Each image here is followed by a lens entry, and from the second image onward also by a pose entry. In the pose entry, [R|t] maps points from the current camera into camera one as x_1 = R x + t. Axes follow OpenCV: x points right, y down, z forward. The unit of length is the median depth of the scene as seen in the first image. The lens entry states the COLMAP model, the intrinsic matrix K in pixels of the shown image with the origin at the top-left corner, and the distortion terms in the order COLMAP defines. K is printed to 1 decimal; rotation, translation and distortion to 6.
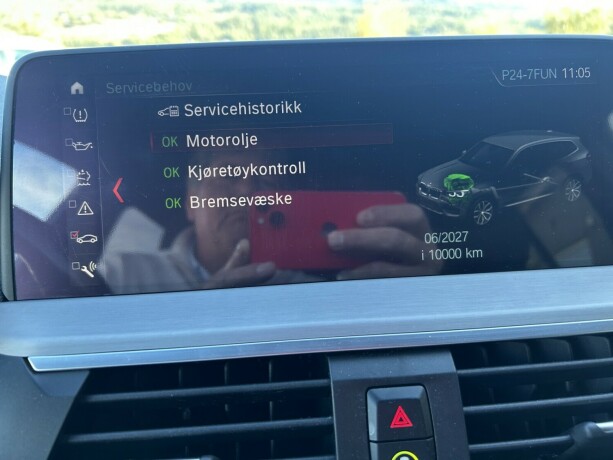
lens RADIAL K [[491.4, 0, 305.0], [0, 491.4, 217.5], [0, 0, 1]] dist [0.000211, -0.012955]
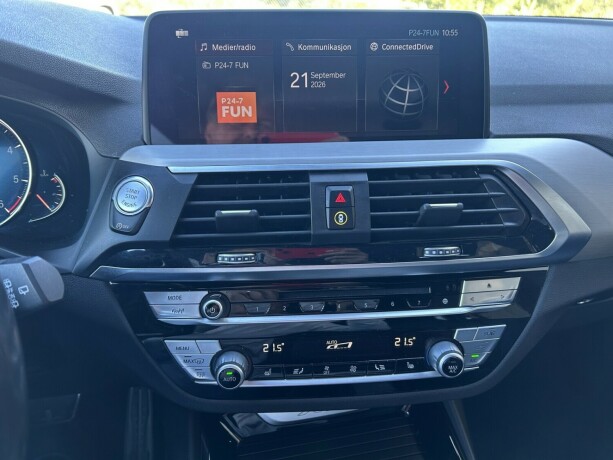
lens RADIAL K [[484.4, 0, 304.1], [0, 484.4, 221.4], [0, 0, 1]] dist [0.083659, -0.161884]
pose [[0.999419, 0.031722, 0.012467, 0.006199], [-0.033272, 0.987377, 0.154852, 0.171309], [-0.007397, -0.155177, 0.987859, -1.143540]]
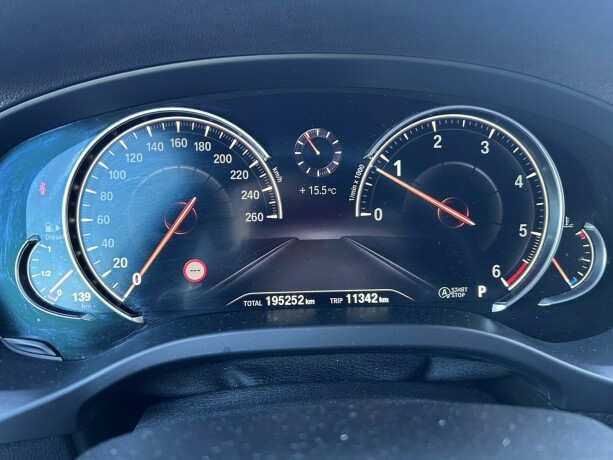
lens RADIAL K [[479.6, 0, 306.3], [0, 479.6, 218.6], [0, 0, 1]] dist [0.045028, -0.083962]
pose [[0.990482, 0.078313, -0.113189, -1.822115], [-0.068155, 0.993517, 0.090990, 0.264426], [0.119581, -0.082409, 0.989398, -0.207531]]
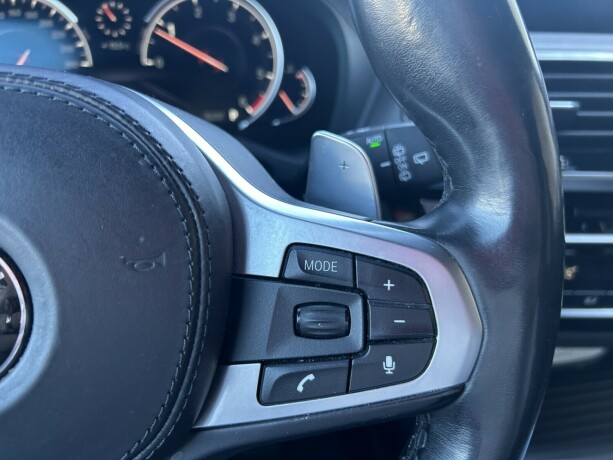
lens RADIAL K [[491.4, 0, 305.0], [0, 491.4, 217.5], [0, 0, 1]] dist [0.000211, -0.012955]
pose [[0.997727, 0.060409, -0.029867, -1.073195], [-0.053534, 0.979699, 0.193196, 0.564276], [0.040931, -0.191158, 0.980706, -0.930811]]
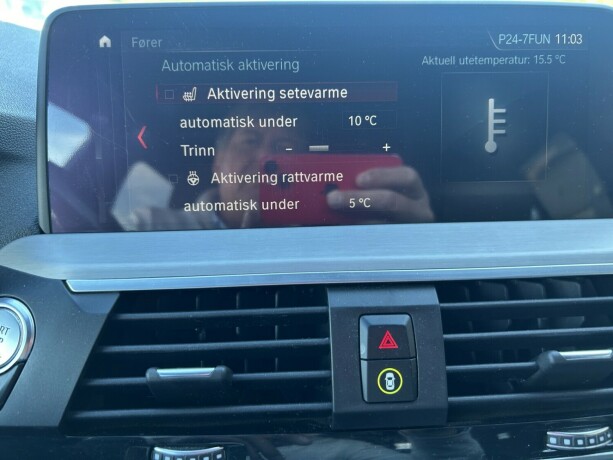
lens RADIAL K [[479.6, 0, 306.3], [0, 479.6, 218.6], [0, 0, 1]] dist [0.045028, -0.083962]
pose [[0.999499, 0.029678, -0.010964, 0.005667], [-0.028709, 0.996390, 0.079889, 0.035100], [0.013295, -0.079534, 0.996743, -0.106905]]
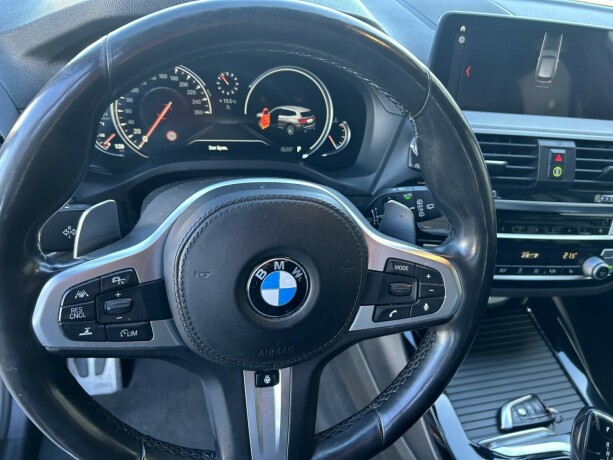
lens RADIAL K [[479.6, 0, 306.3], [0, 479.6, 218.6], [0, 0, 1]] dist [0.045028, -0.083962]
pose [[0.989142, 0.096564, 0.110789, -1.724747], [-0.125710, 0.946421, 0.297463, 0.044028], [-0.076129, -0.308160, 0.948284, -1.978186]]
